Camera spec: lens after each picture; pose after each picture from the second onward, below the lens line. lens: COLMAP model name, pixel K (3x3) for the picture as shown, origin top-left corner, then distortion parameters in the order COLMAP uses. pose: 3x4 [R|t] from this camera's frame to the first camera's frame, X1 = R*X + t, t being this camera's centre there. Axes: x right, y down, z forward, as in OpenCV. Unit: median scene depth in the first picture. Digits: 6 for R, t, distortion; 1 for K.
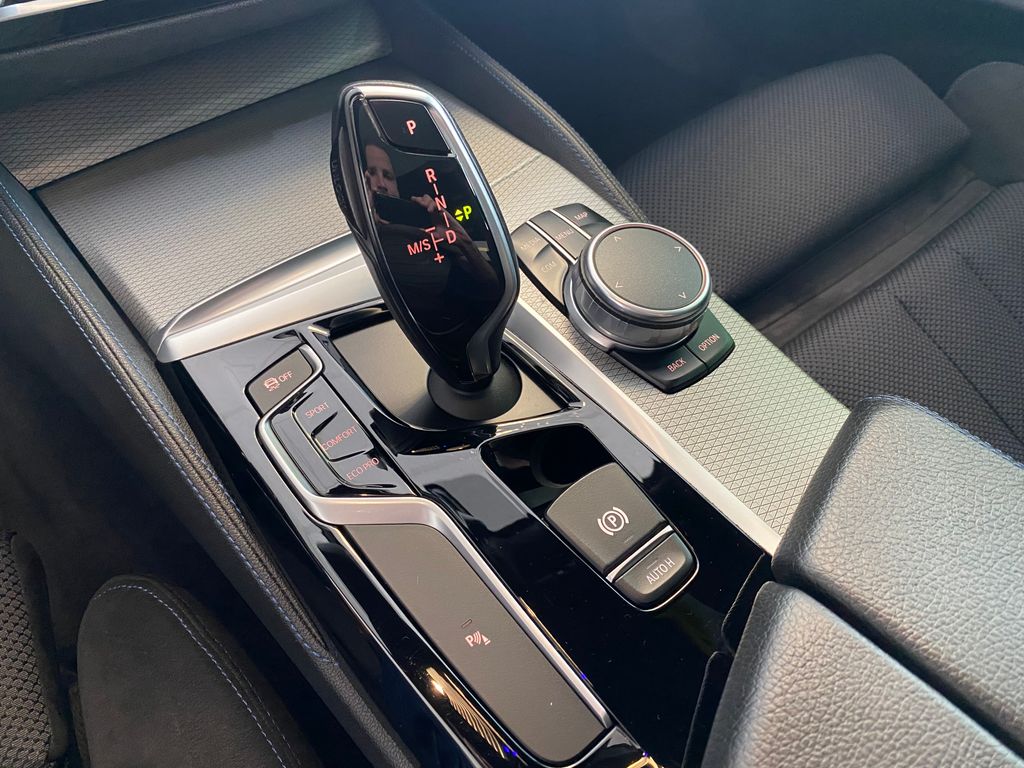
lens RADIAL K [[784.9, 0, 507.4], [0, 784.9, 379.6], [0, 0, 1]] dist [-0.007621, -0.004253]
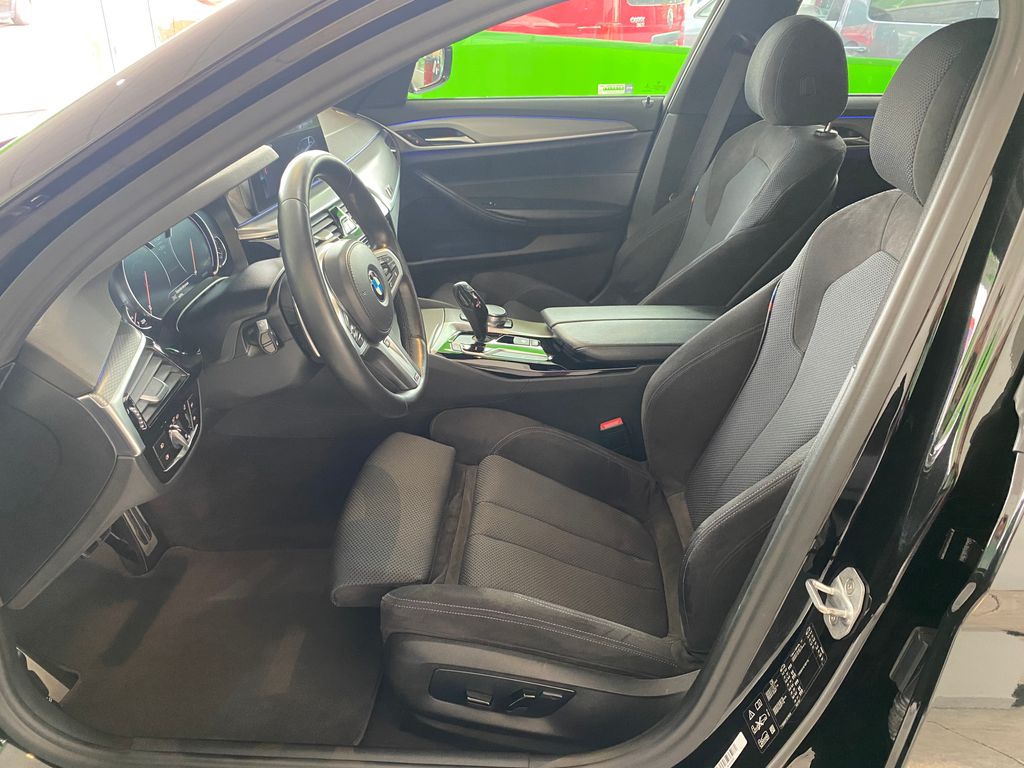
lens RADIAL K [[777.1, 0, 517.5], [0, 777.1, 390.0], [0, 0, 1]] dist [0.033907, -0.062346]
pose [[0.673561, -0.353798, 0.648955, -3.017473], [0.562930, 0.814524, -0.140212, 1.029422], [-0.478983, 0.459758, 0.747796, -2.438815]]
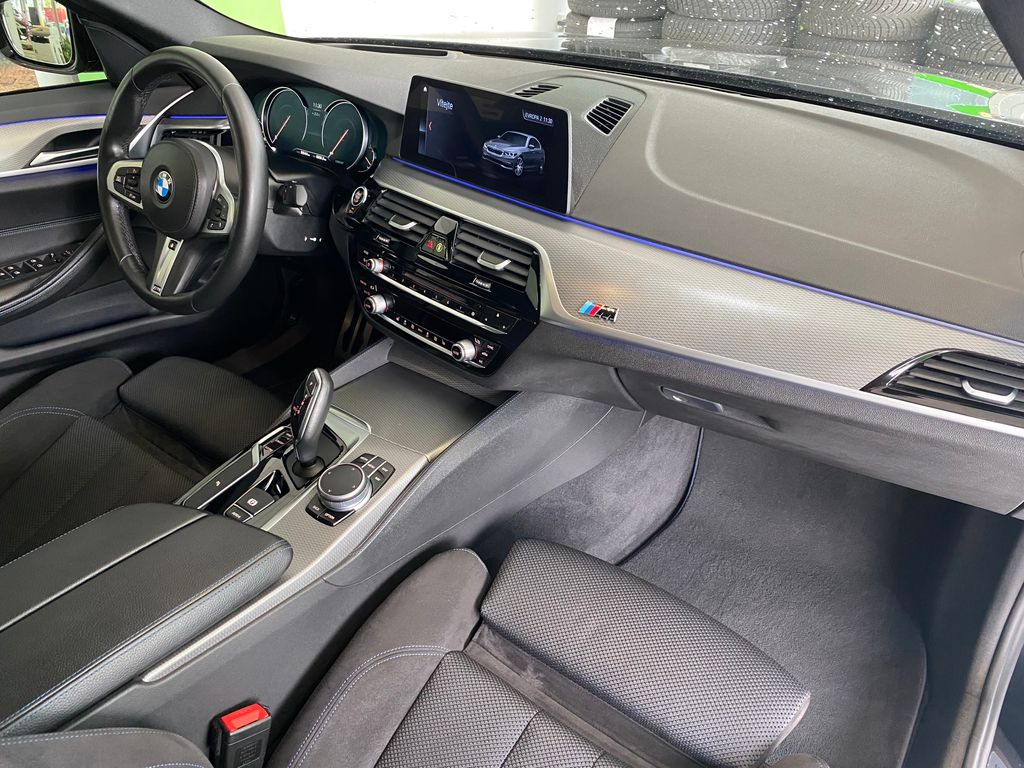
lens RADIAL K [[777.1, 0, 517.5], [0, 777.1, 390.0], [0, 0, 1]] dist [0.033907, -0.062346]
pose [[0.234854, 0.517390, -0.822892, 2.429395], [-0.748738, 0.636152, 0.186287, -1.328468], [0.619867, 0.572380, 0.536792, -0.270642]]
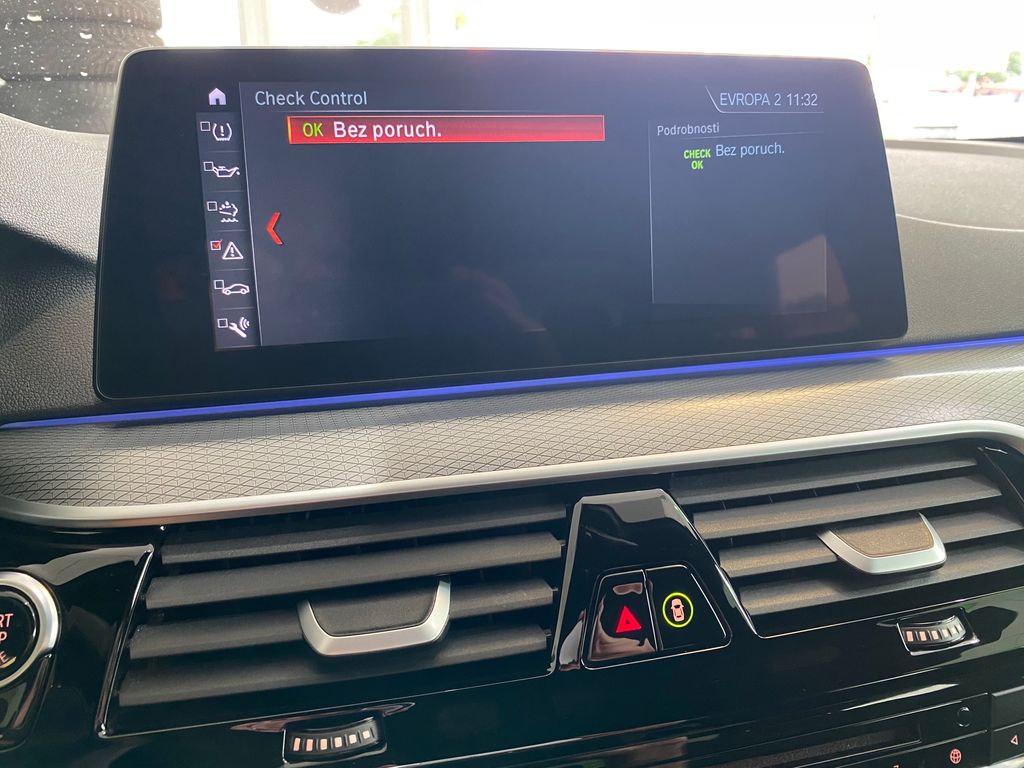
lens RADIAL K [[784.9, 0, 507.4], [0, 784.9, 379.6], [0, 0, 1]] dist [-0.007621, -0.004253]
pose [[0.949368, 0.058127, -0.308743, -0.409764], [-0.222675, 0.817750, -0.530755, -0.626077], [0.221623, 0.572631, 0.789289, 0.106672]]
